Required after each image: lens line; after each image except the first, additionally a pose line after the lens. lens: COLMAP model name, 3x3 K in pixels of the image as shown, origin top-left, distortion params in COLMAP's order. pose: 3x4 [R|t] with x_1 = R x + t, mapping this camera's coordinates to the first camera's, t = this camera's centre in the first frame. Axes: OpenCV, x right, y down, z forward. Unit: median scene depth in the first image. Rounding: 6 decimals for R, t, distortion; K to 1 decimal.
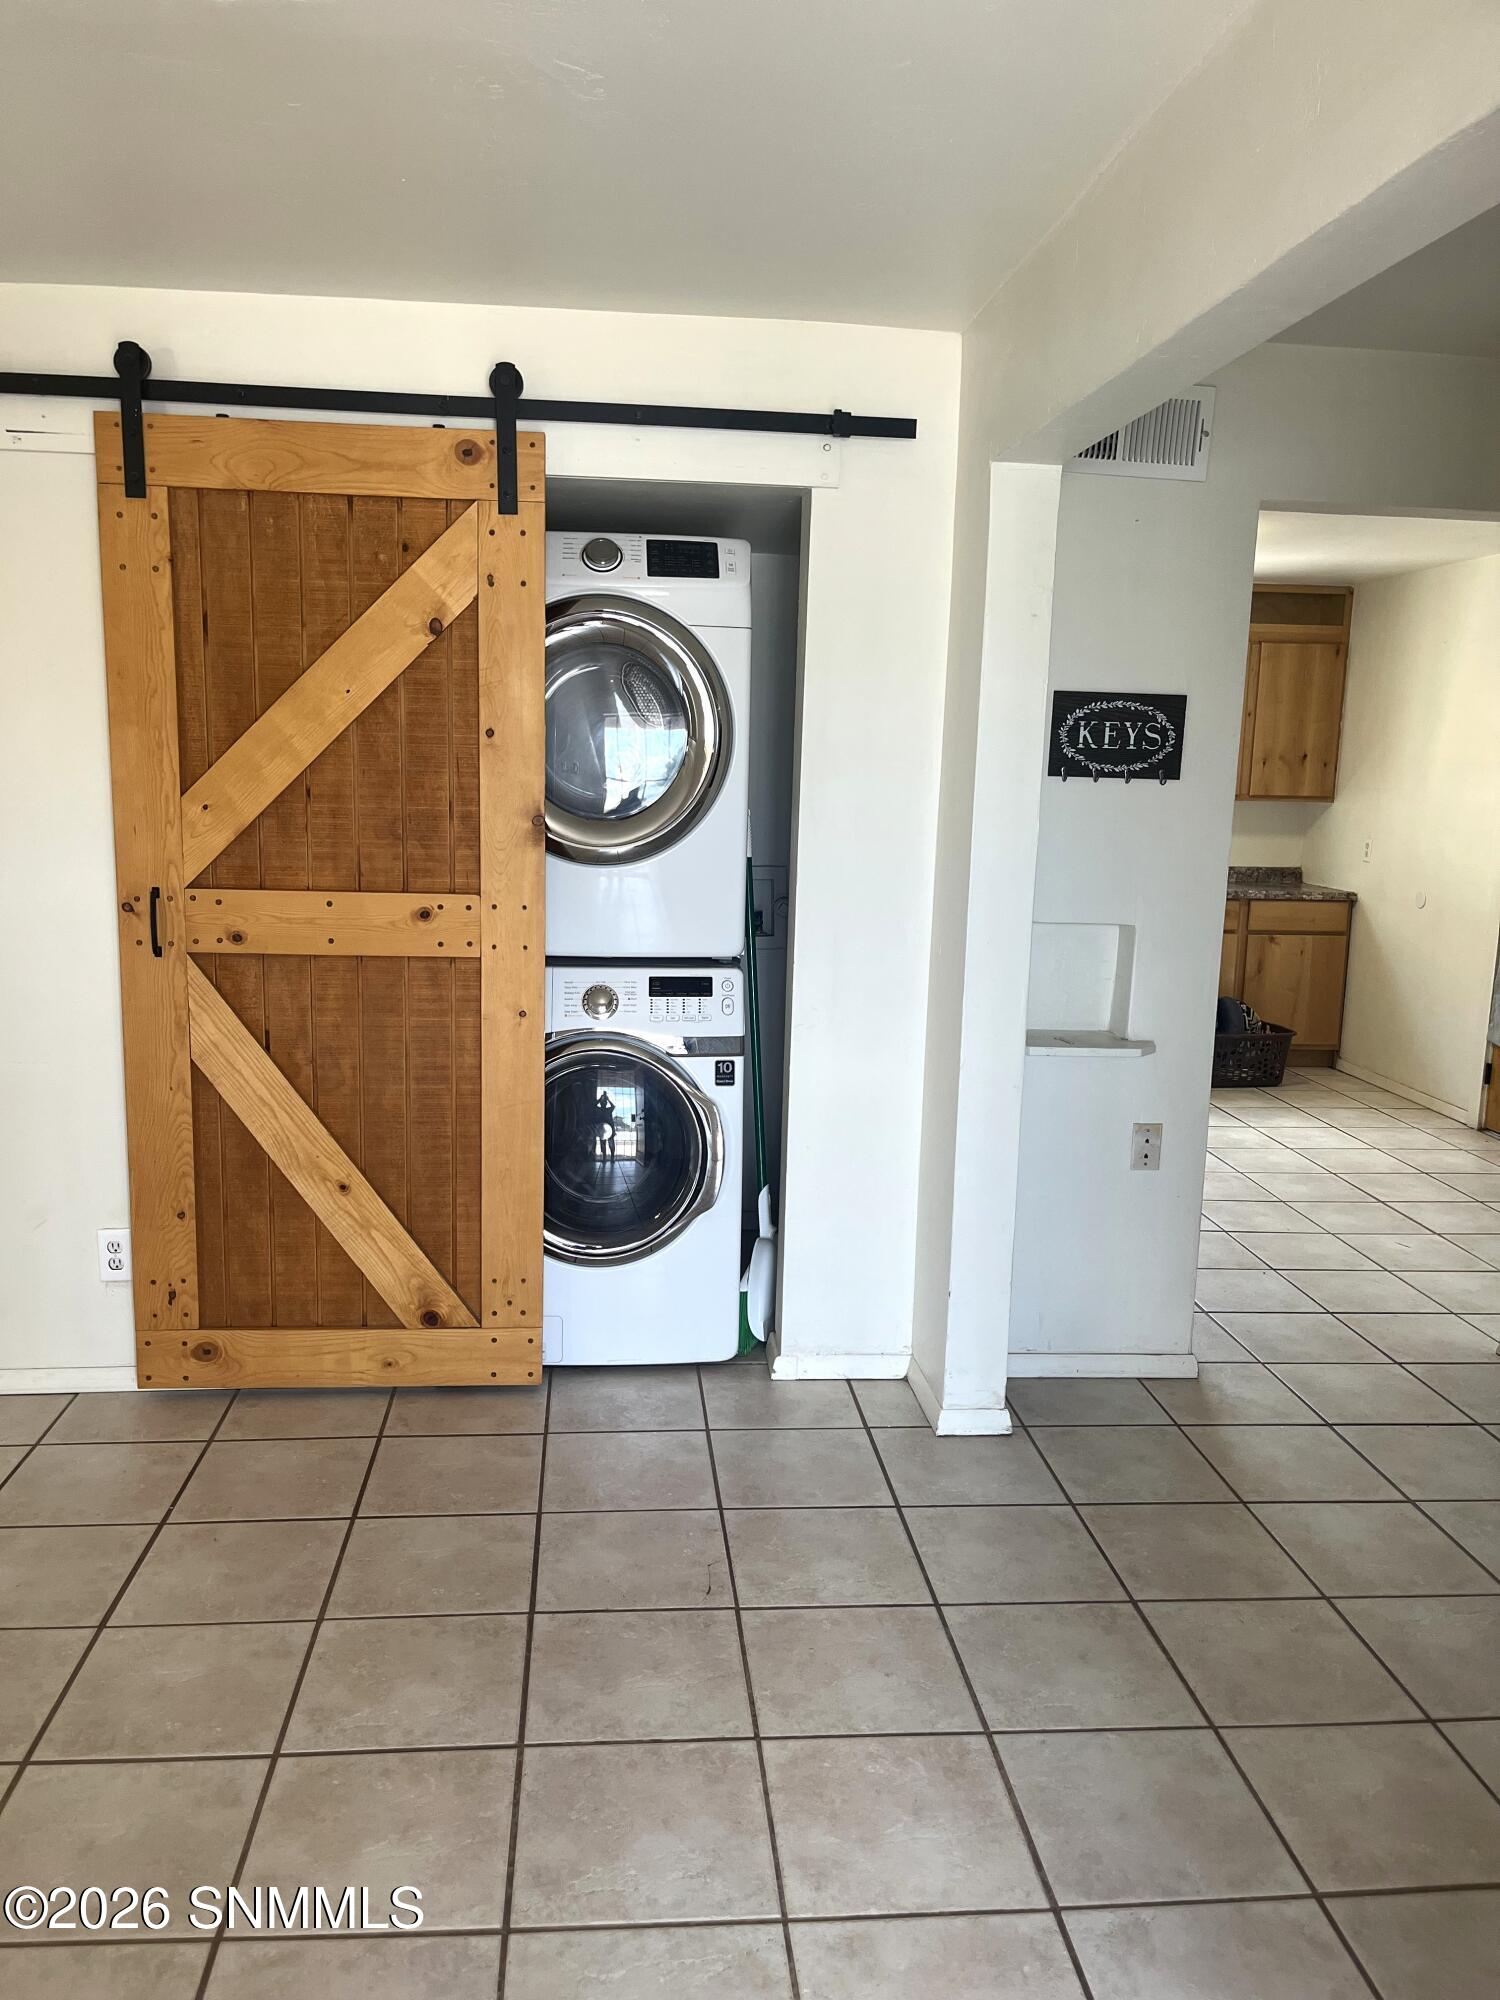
lens RADIAL K [[1413.9, 0, 715.7], [0, 1413.9, 1044.8], [0, 0, 1]] dist [0.019332, -0.000541]
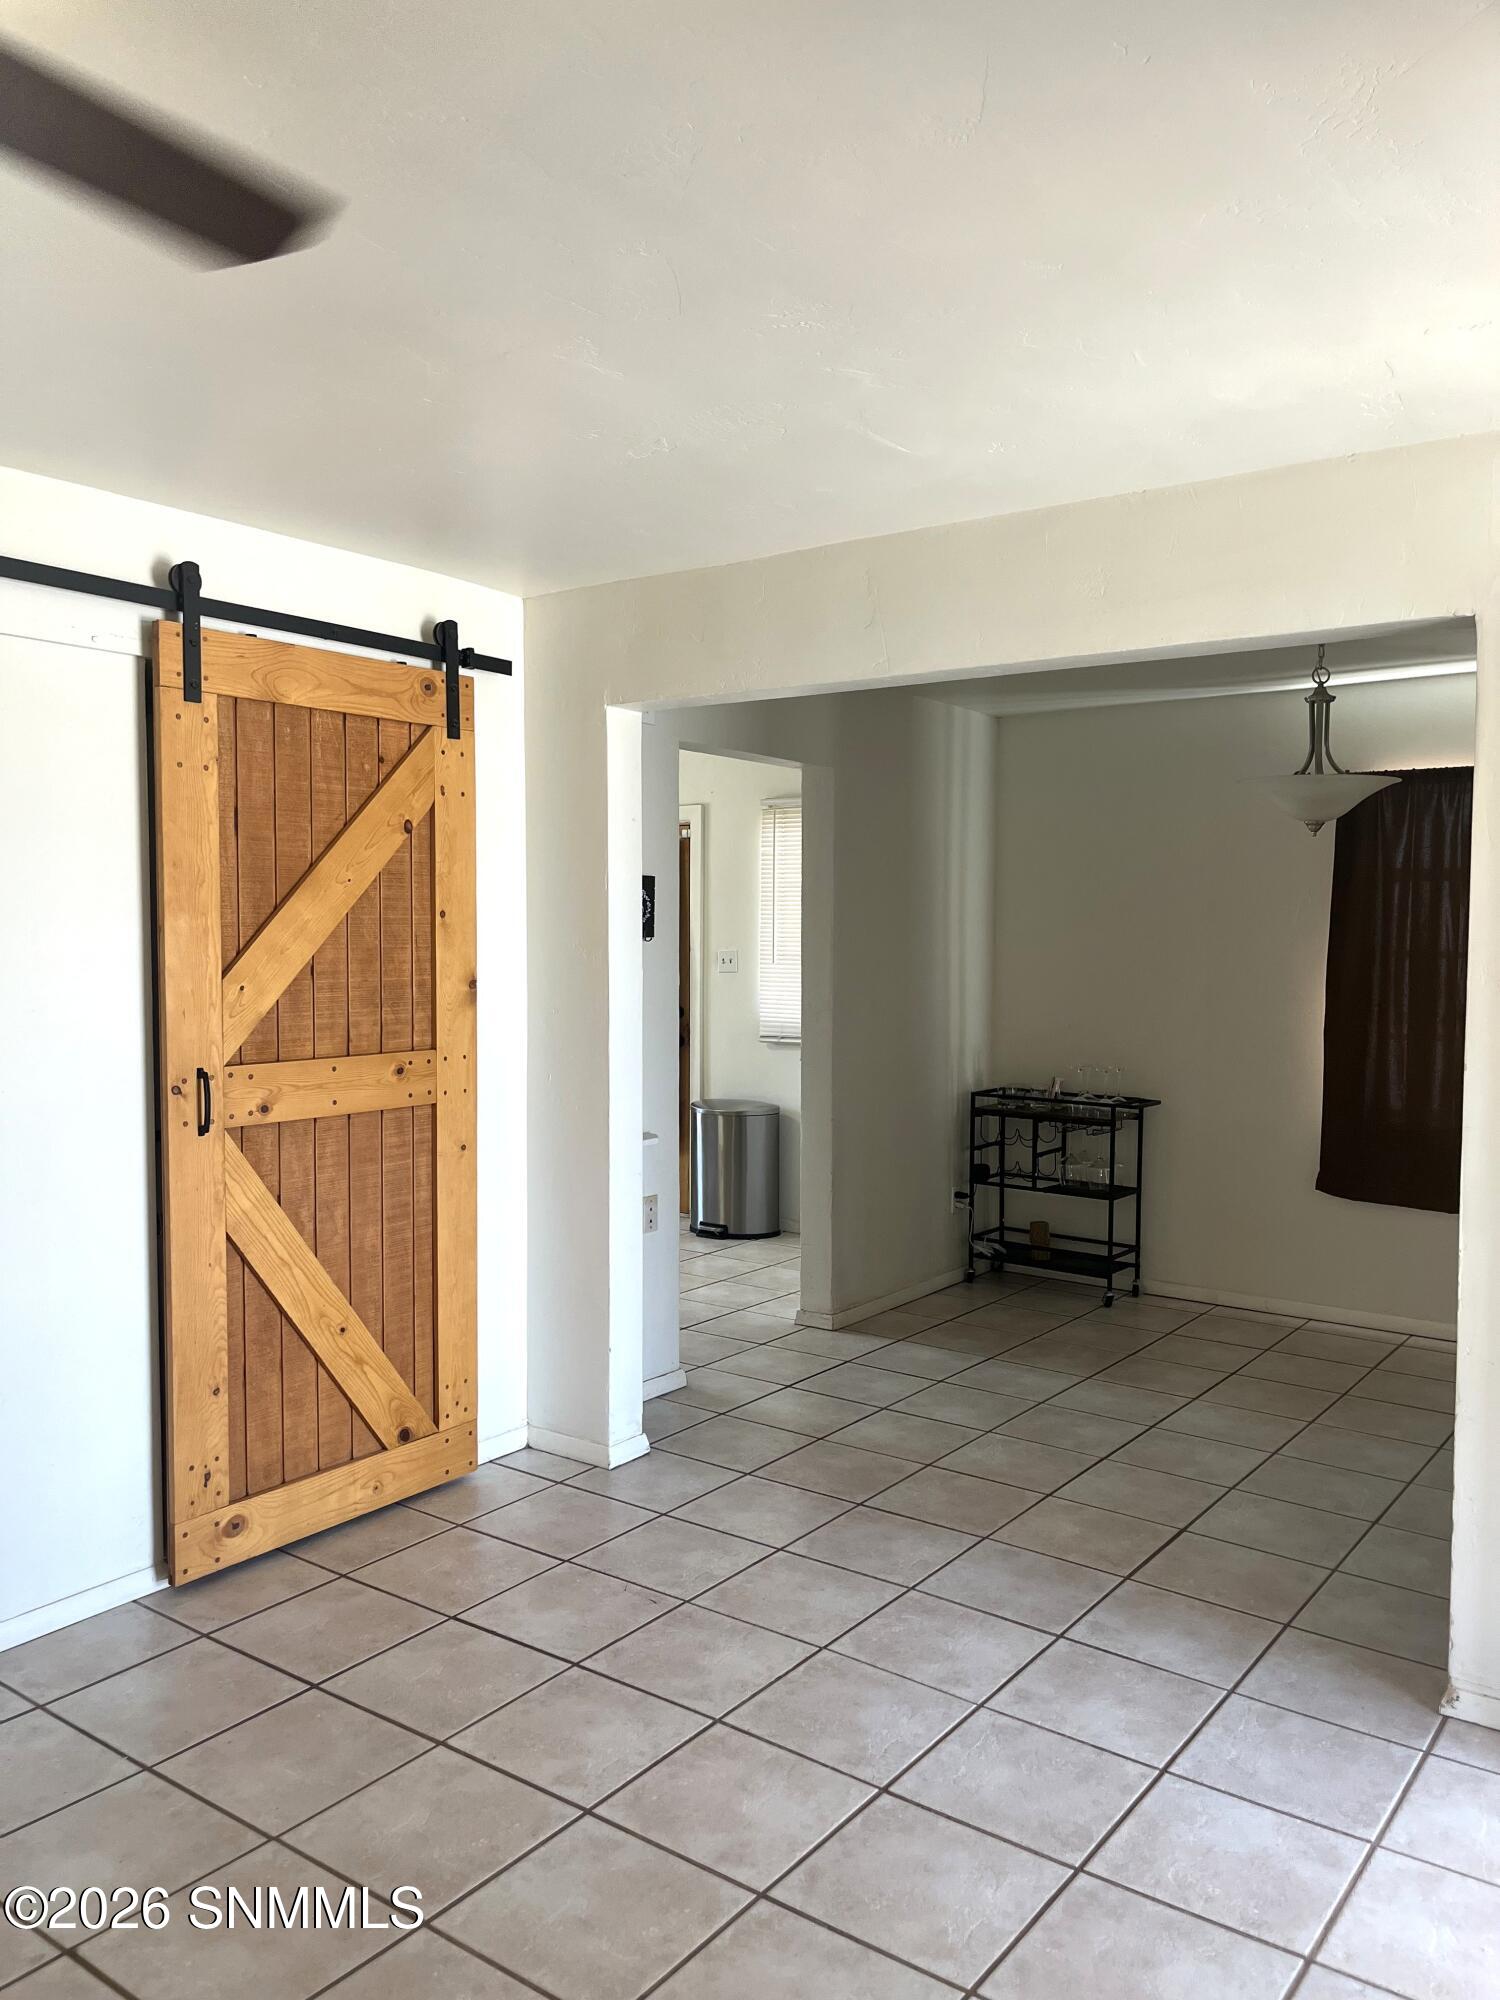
lens RADIAL K [[1517.6, 0, 724.7], [0, 1517.6, 1014.6], [0, 0, 1]] dist [0.034149, -0.037024]
pose [[0.660162, -0.062589, 0.748511, -0.970511], [0.131797, 0.990714, -0.033399, -0.063113], [-0.739470, 0.120700, 0.662281, -0.011525]]
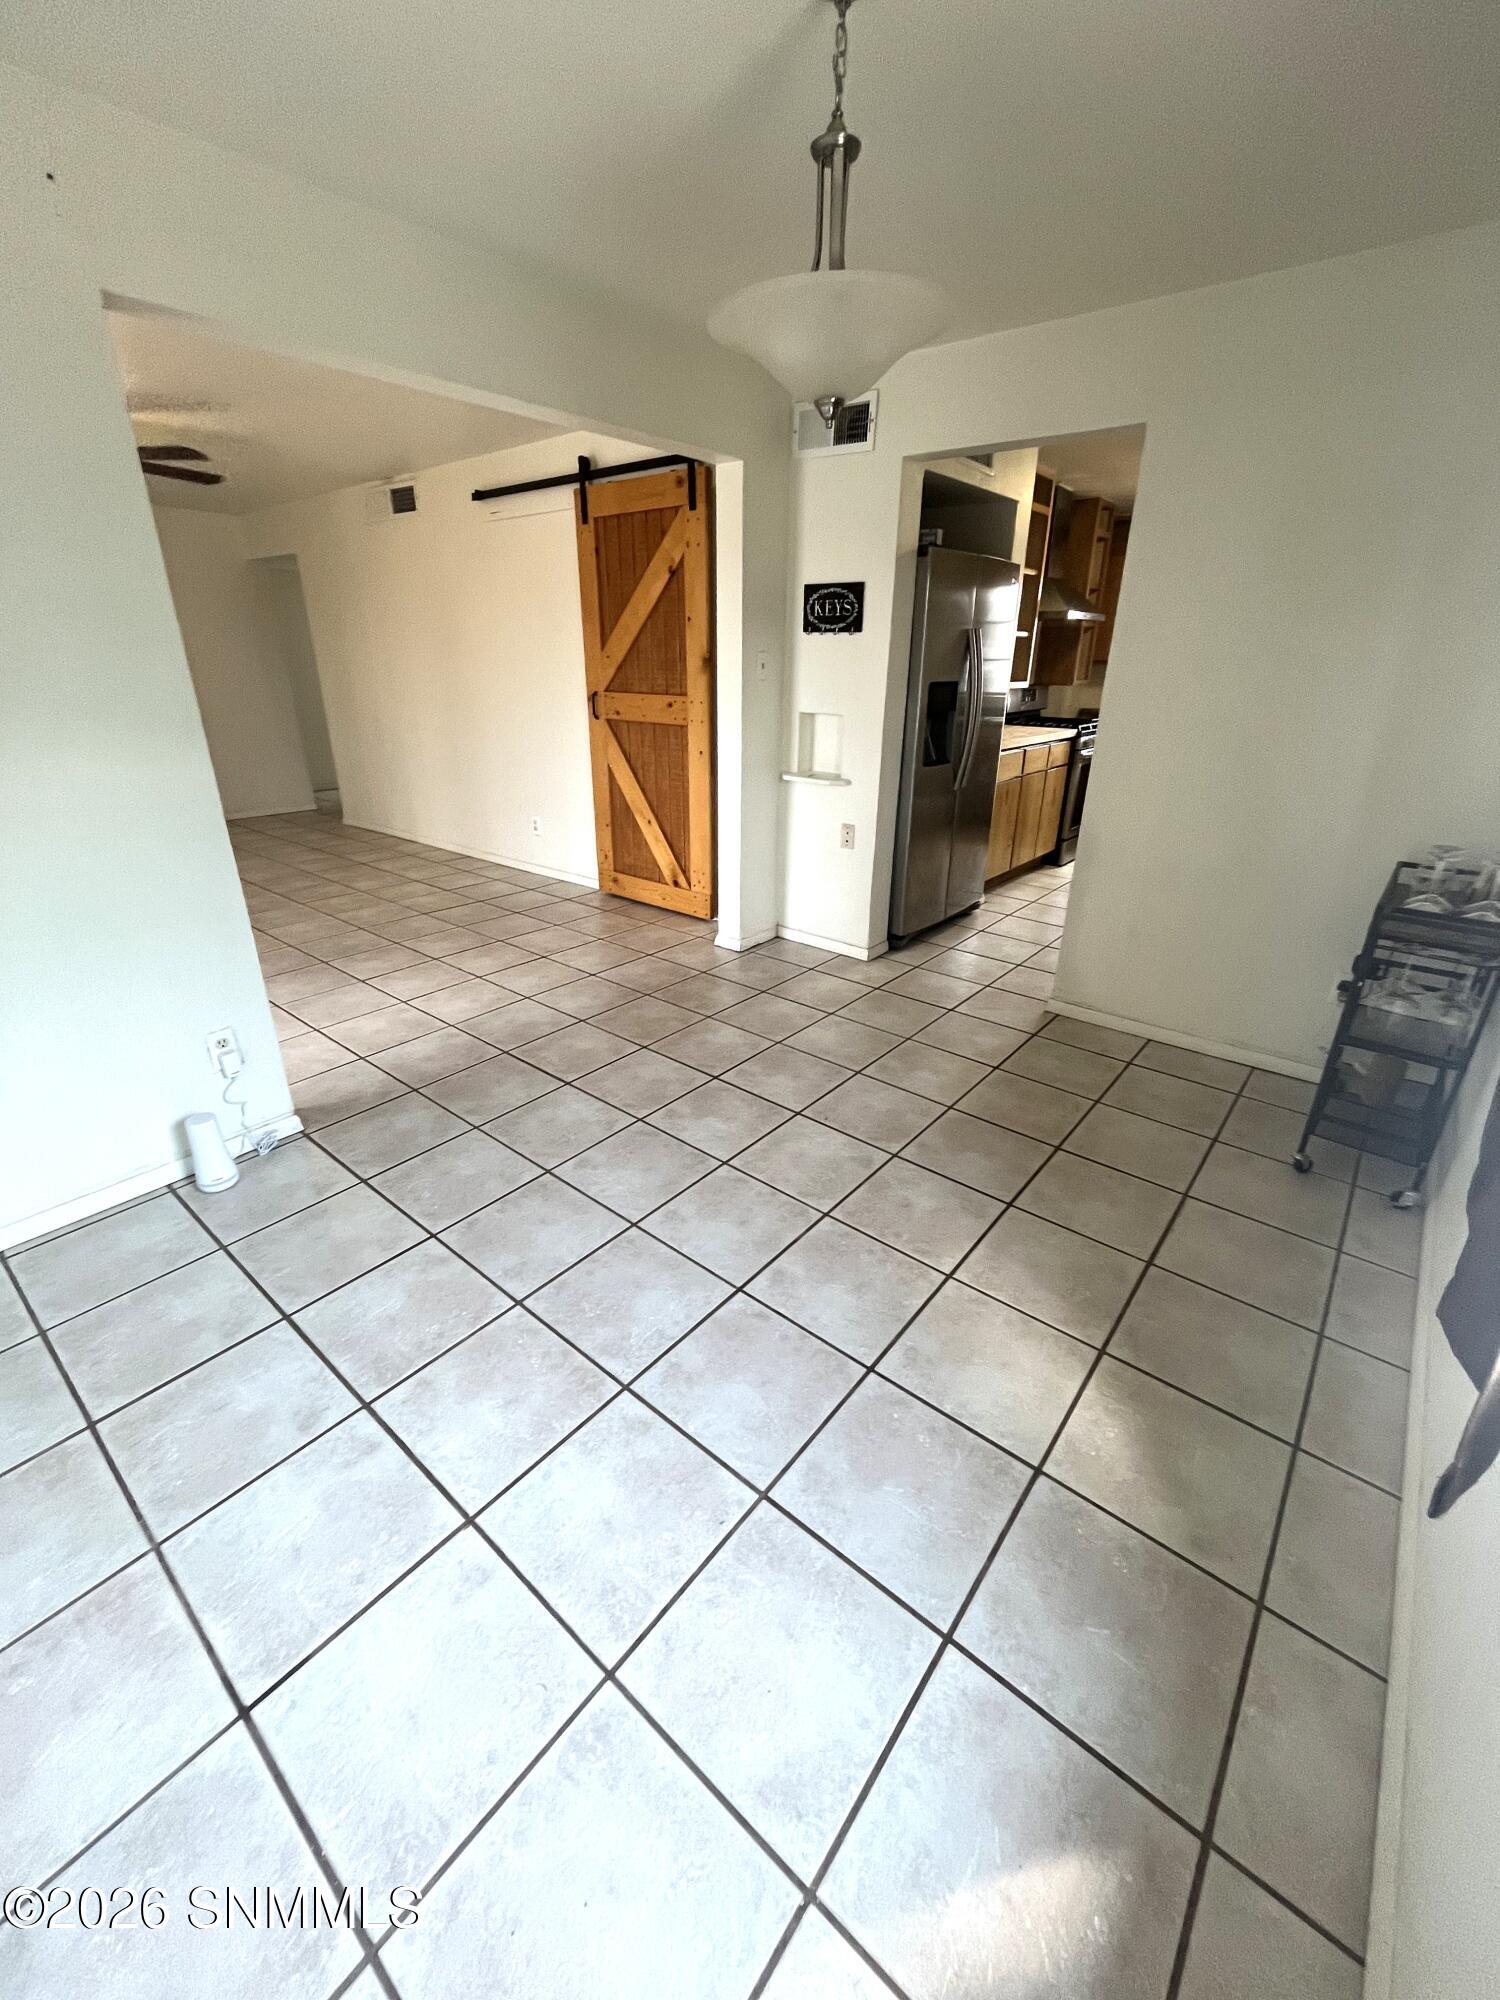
lens RADIAL K [[808.0, 0, 753.3], [0, 808.0, 994.0], [0, 0, 1]] dist [-0.000903, -0.000116]
pose [[0.719819, 0.254381, -0.645872, 0.889776], [-0.106941, 0.959965, 0.258905, 0.005558], [0.685874, -0.117295, 0.718205, 0.087721]]
